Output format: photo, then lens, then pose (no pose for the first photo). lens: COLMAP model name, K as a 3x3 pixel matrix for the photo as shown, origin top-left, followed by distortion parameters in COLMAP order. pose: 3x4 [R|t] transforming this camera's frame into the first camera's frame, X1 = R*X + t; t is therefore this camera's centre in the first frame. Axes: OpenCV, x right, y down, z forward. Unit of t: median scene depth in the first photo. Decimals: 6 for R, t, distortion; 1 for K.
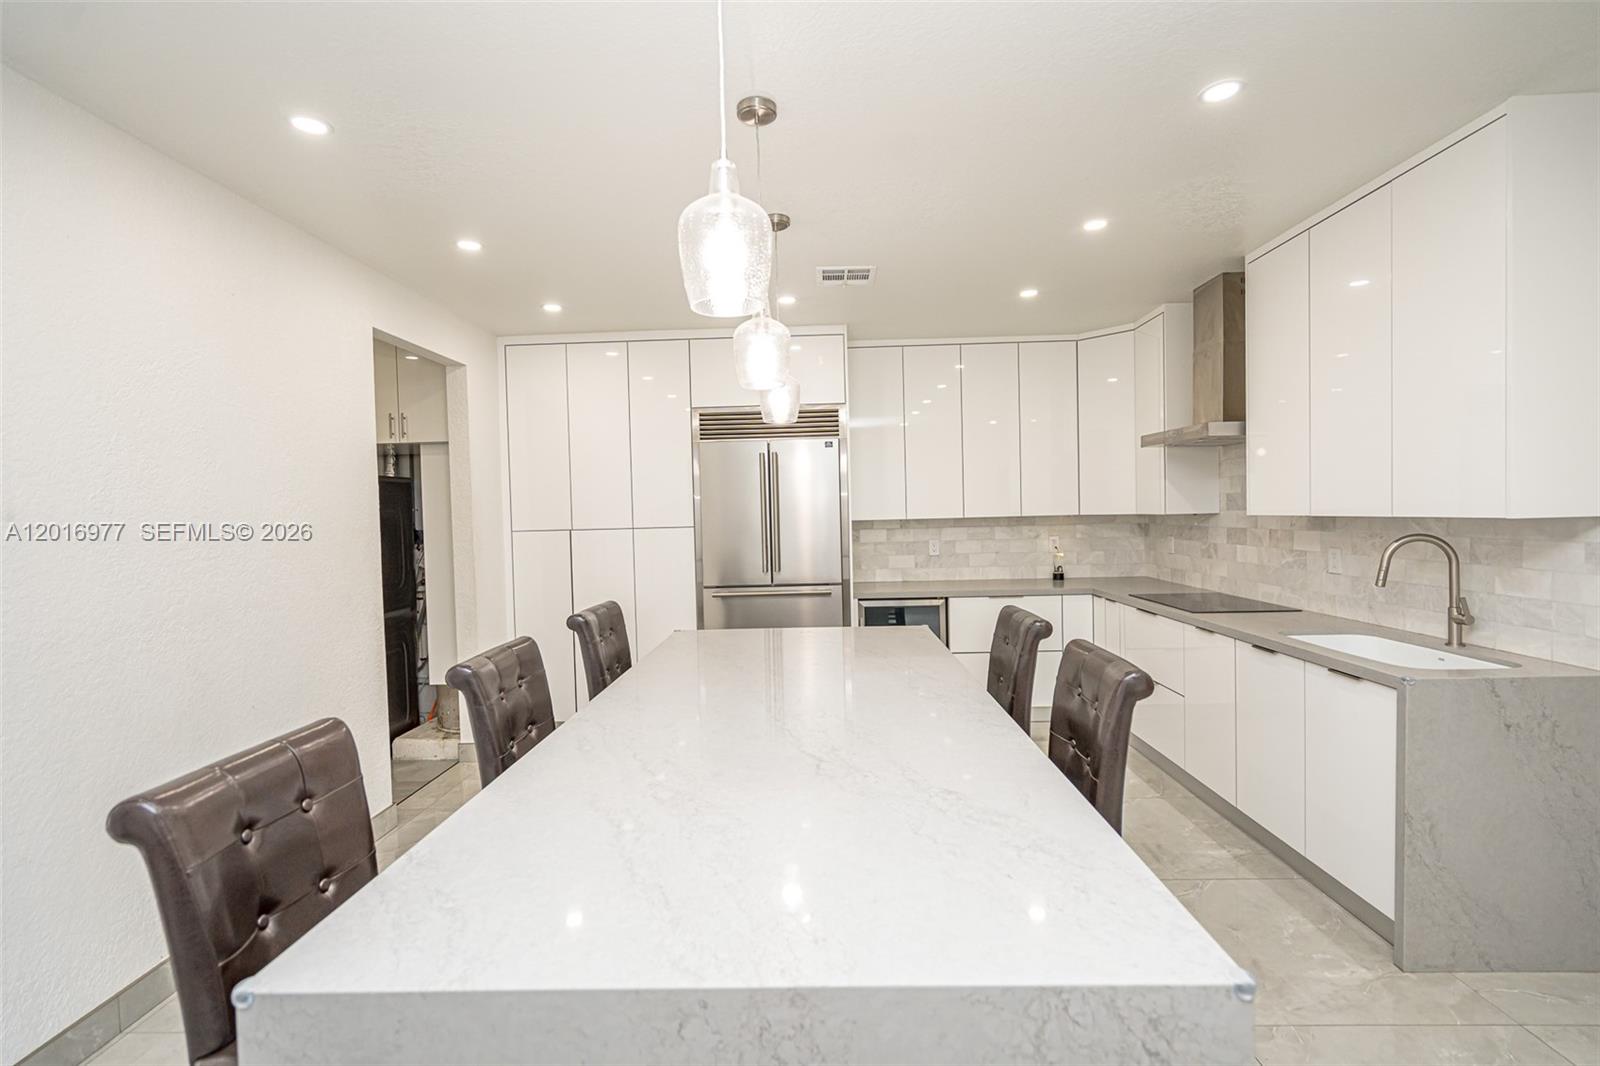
lens RADIAL K [[723.9, 0, 801.2], [0, 723.9, 530.0], [0, 0, 1]] dist [-0.001549, 0.000791]
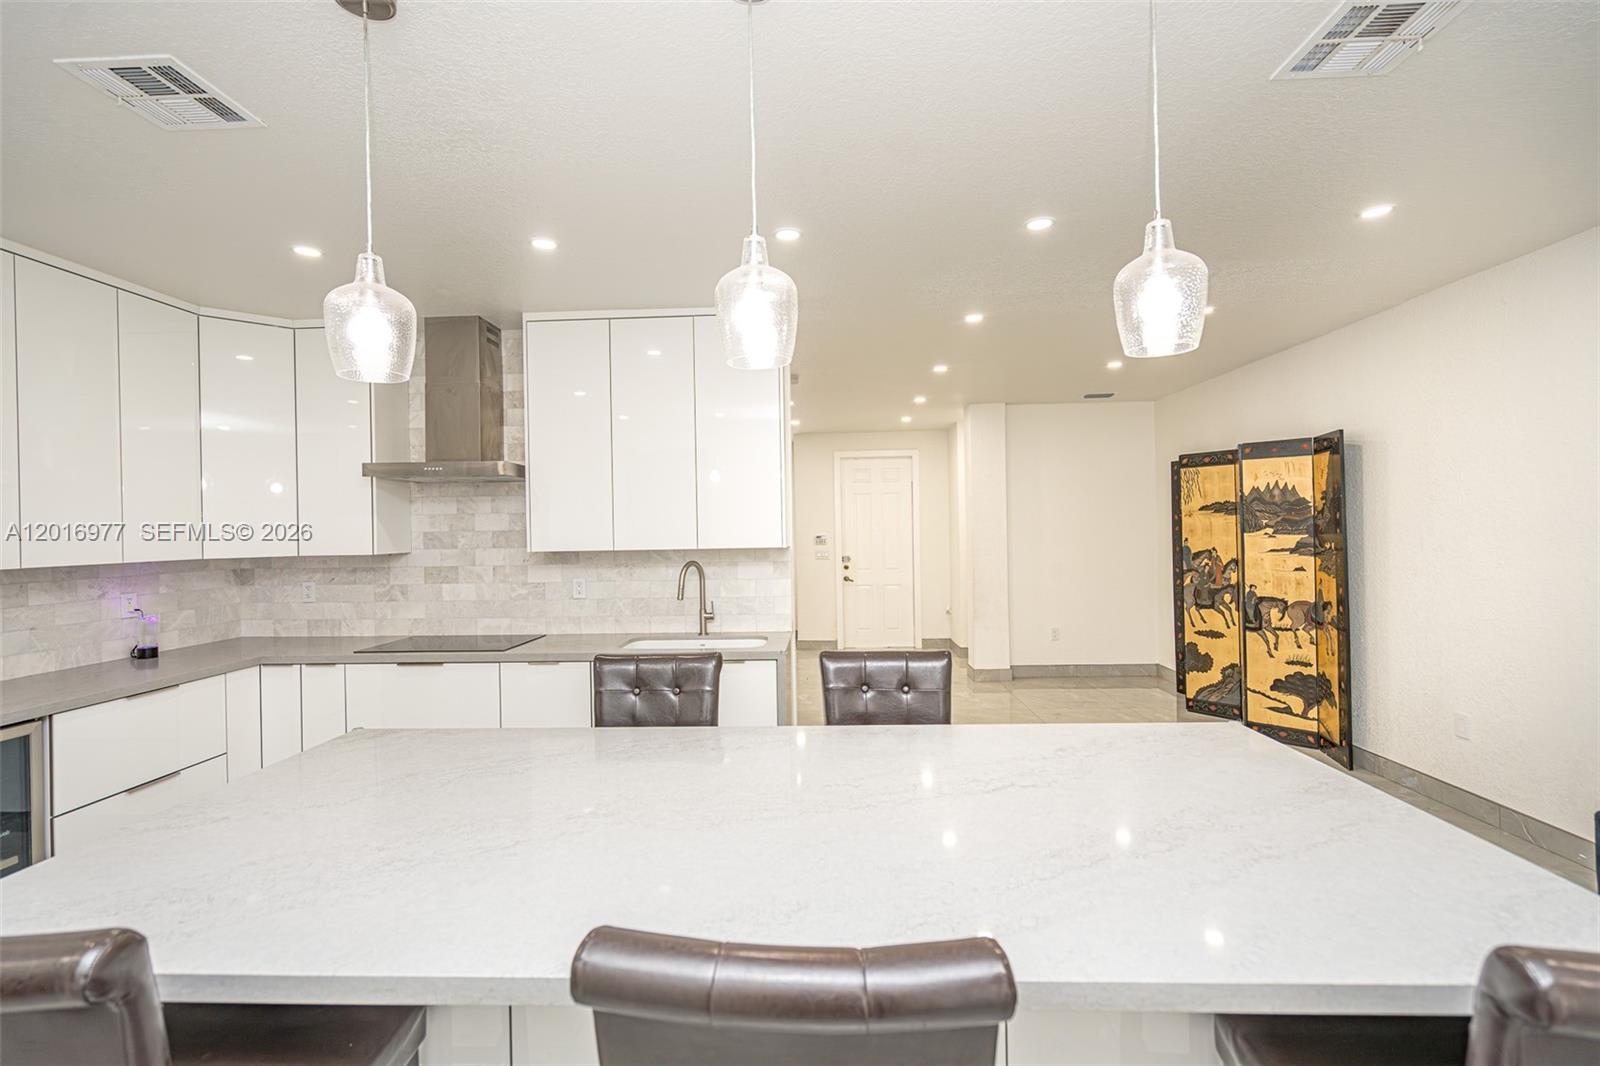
lens RADIAL K [[723.9, 0, 801.2], [0, 723.9, 530.0], [0, 0, 1]] dist [-0.001549, 0.000791]
pose [[0.016805, 0.020892, 0.999640, -0.389914], [0.044292, 0.998785, -0.021618, -0.010086], [-0.998877, 0.044639, 0.015860, 0.496716]]
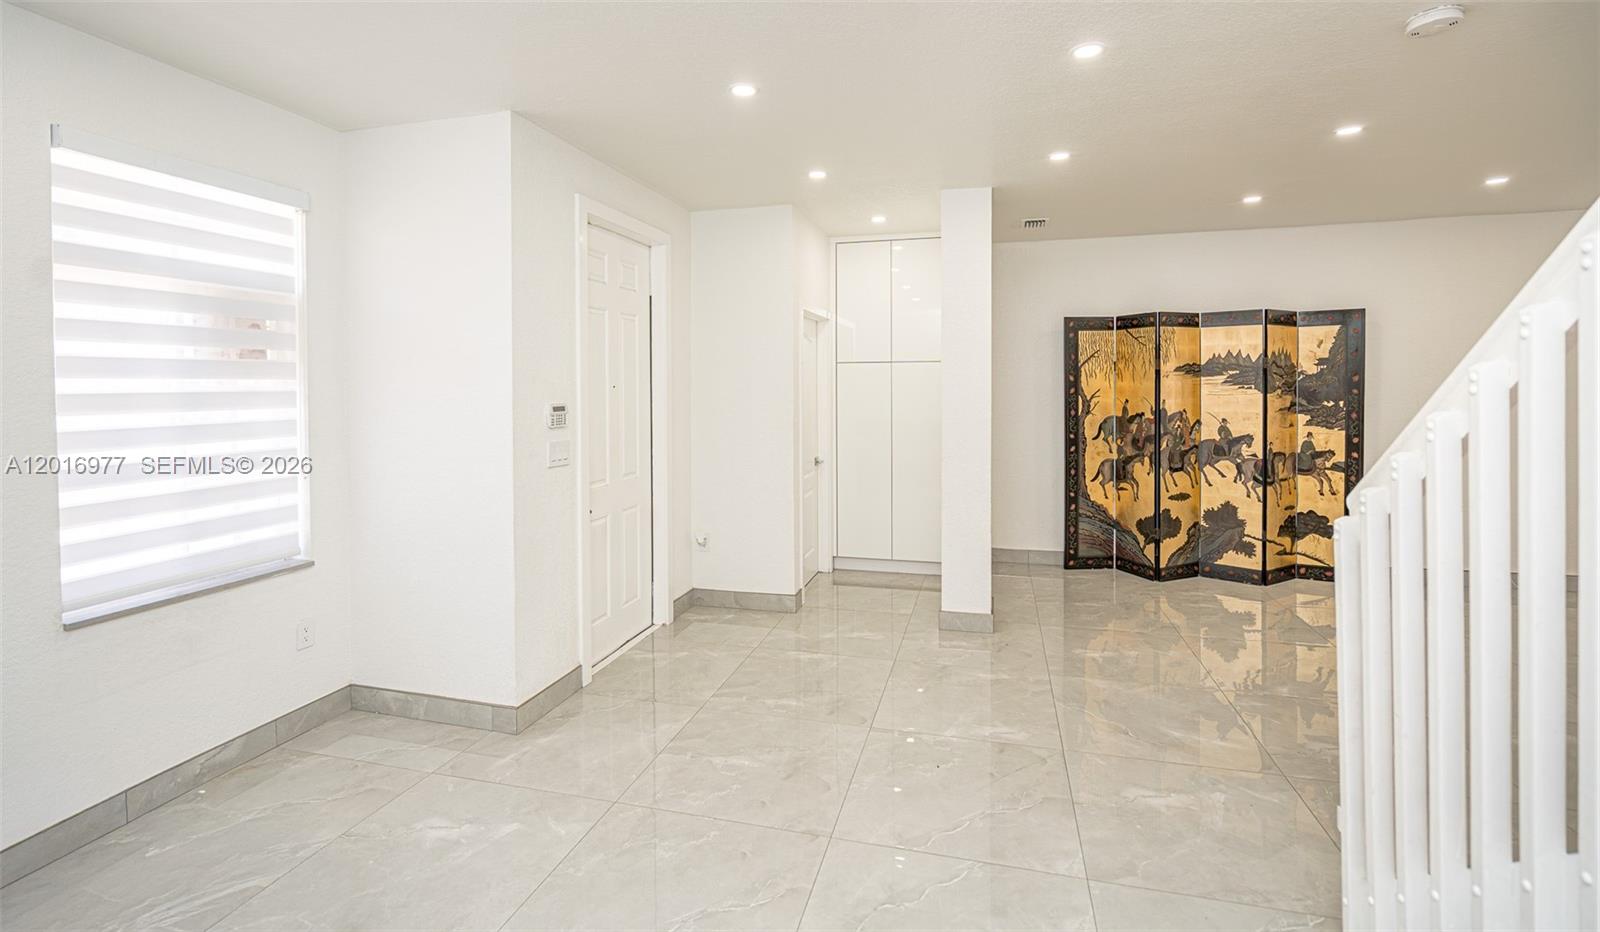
lens RADIAL K [[718.5, 0, 797.5], [0, 718.5, 395.9], [0, 0, 1]] dist [-0.001330, -0.000129]
pose [[-0.970725, 0.025676, 0.238819, 1.332125], [0.034829, 0.998809, 0.034183, -0.066964], [-0.237656, 0.041500, -0.970462, 1.206016]]
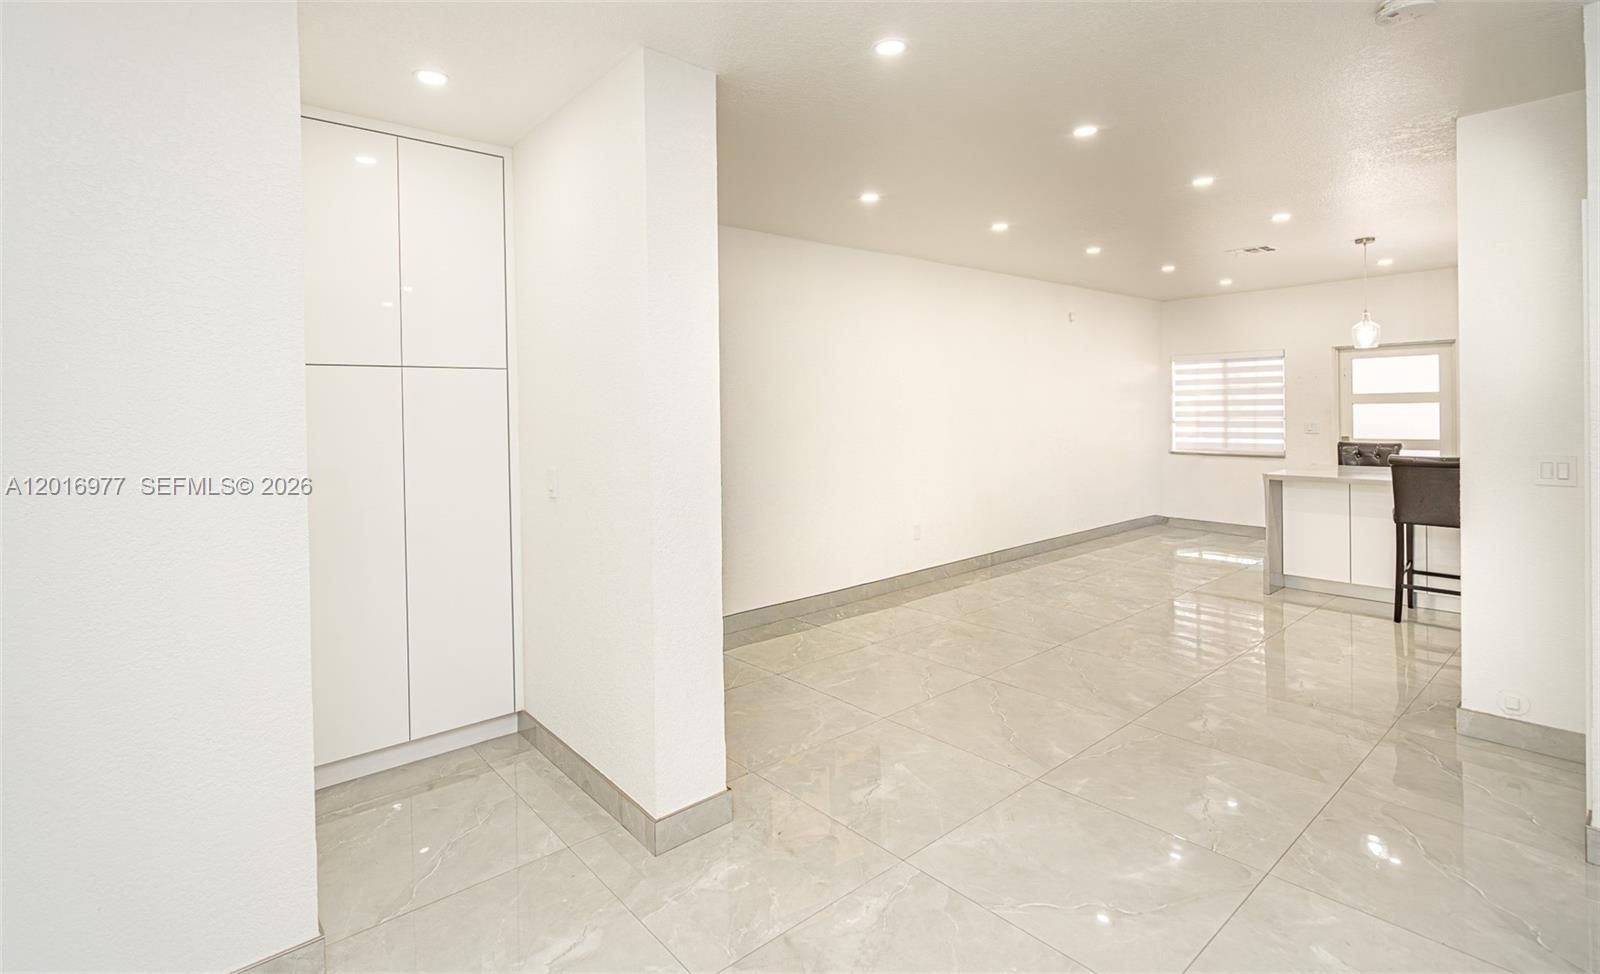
lens RADIAL K [[751.6, 0, 776.2], [0, 751.6, 415.4], [0, 0, 1]] dist [-0.000373, 0.000526]
pose [[-0.749624, 0.043531, -0.660431, 1.701380], [0.019311, 0.998849, 0.043918, -0.056303], [0.661583, 0.020168, -0.749601, 0.645708]]
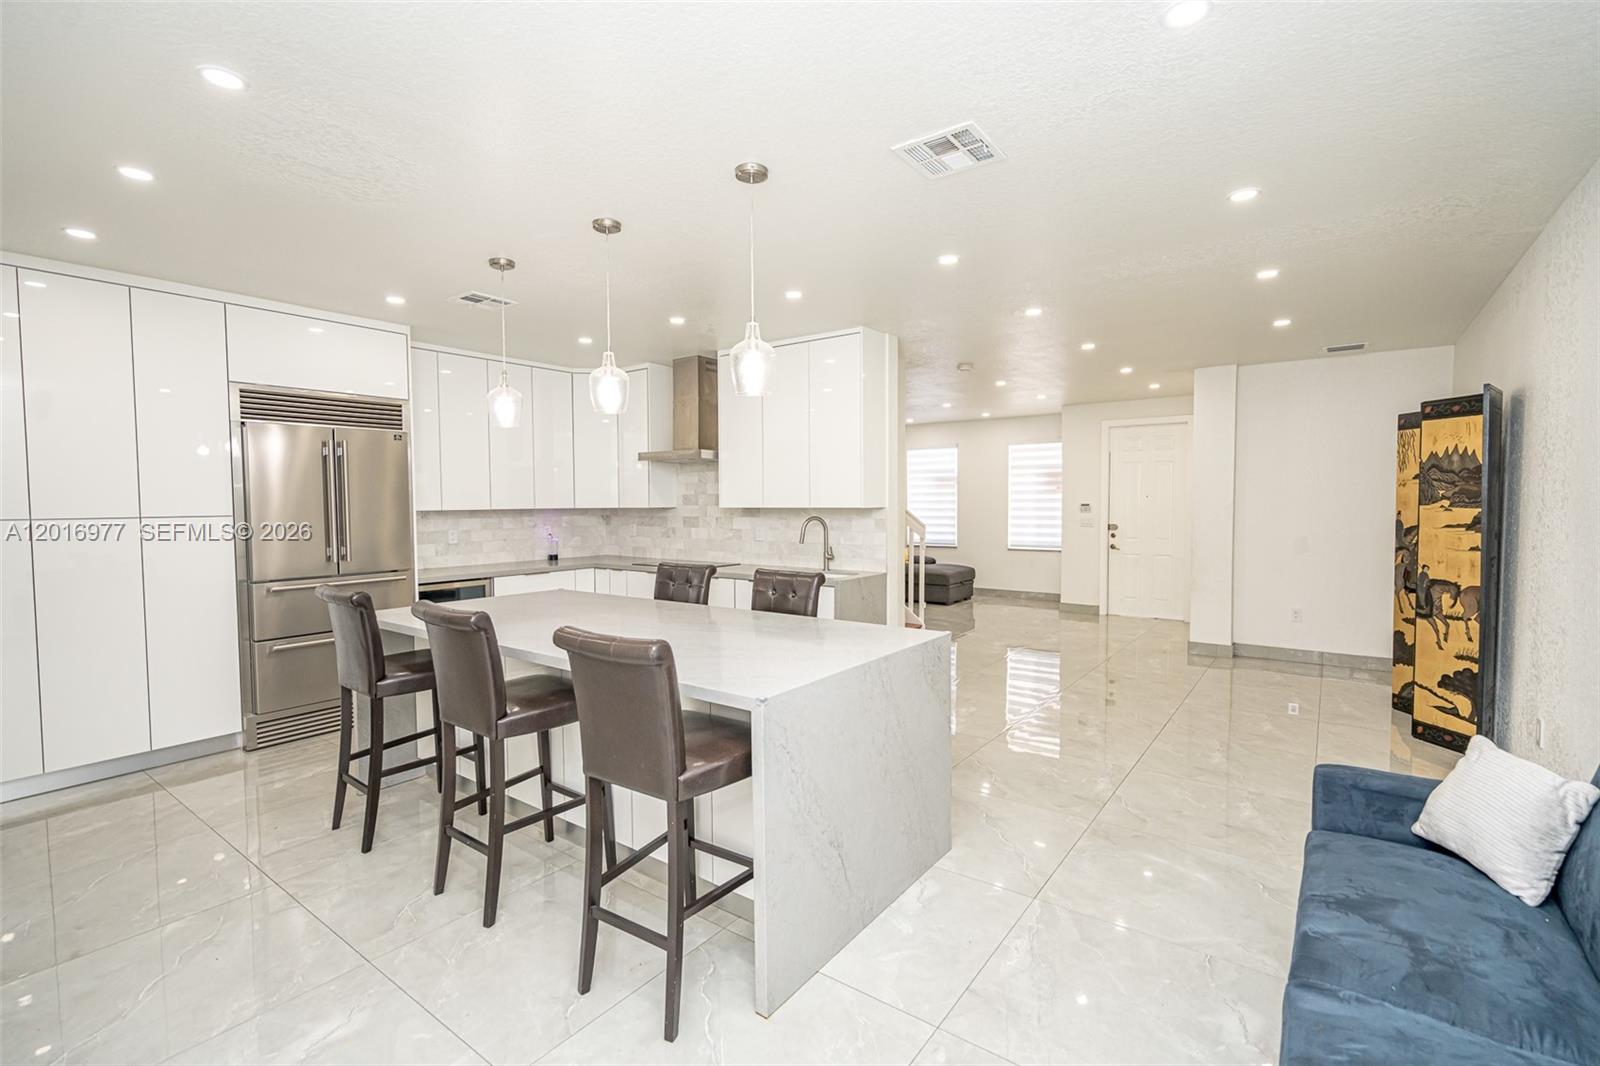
lens RADIAL K [[722.1, 0, 803.2], [0, 722.1, 530.5], [0, 0, 1]] dist [-0.000849, -0.000520]
pose [[0.572406, -0.012515, 0.819875, -0.542115], [0.012808, 0.999898, 0.006321, 0.019967], [-0.819870, 0.006882, 0.572508, -0.087619]]
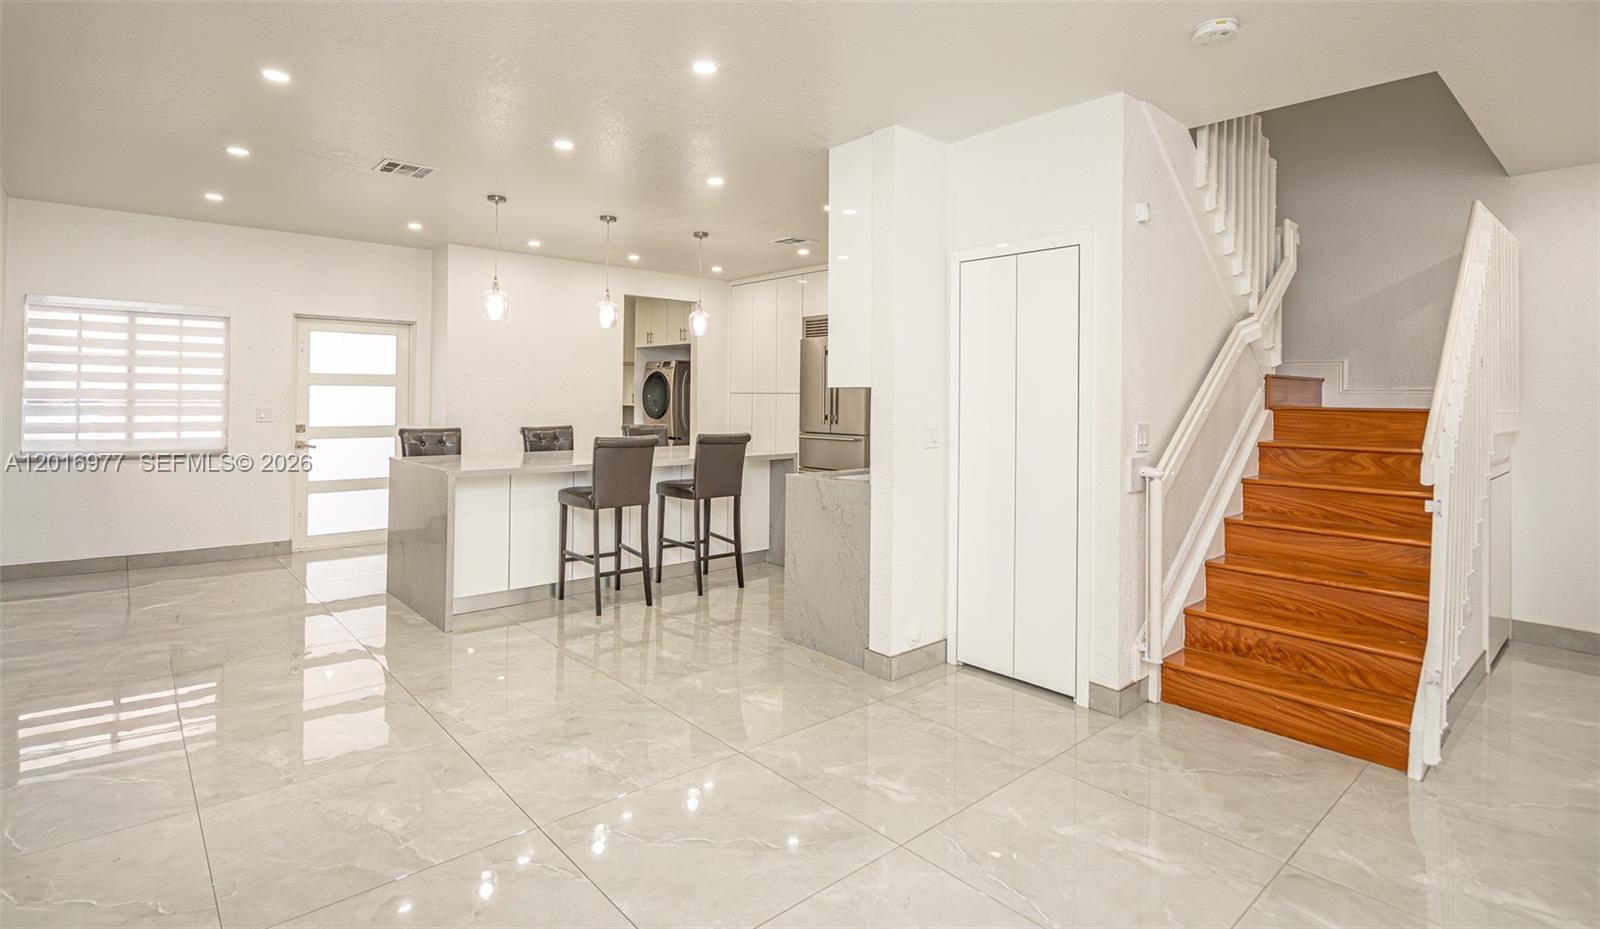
lens RADIAL K [[771.7, 0, 791.7], [0, 771.7, 388.3], [0, 0, 1]] dist [-0.000906, -0.000189]
pose [[0.679357, 0.022360, -0.733467, 1.219338], [-0.045268, 0.998909, -0.011476, 0.005791], [0.732411, 0.040999, 0.679628, -0.171212]]
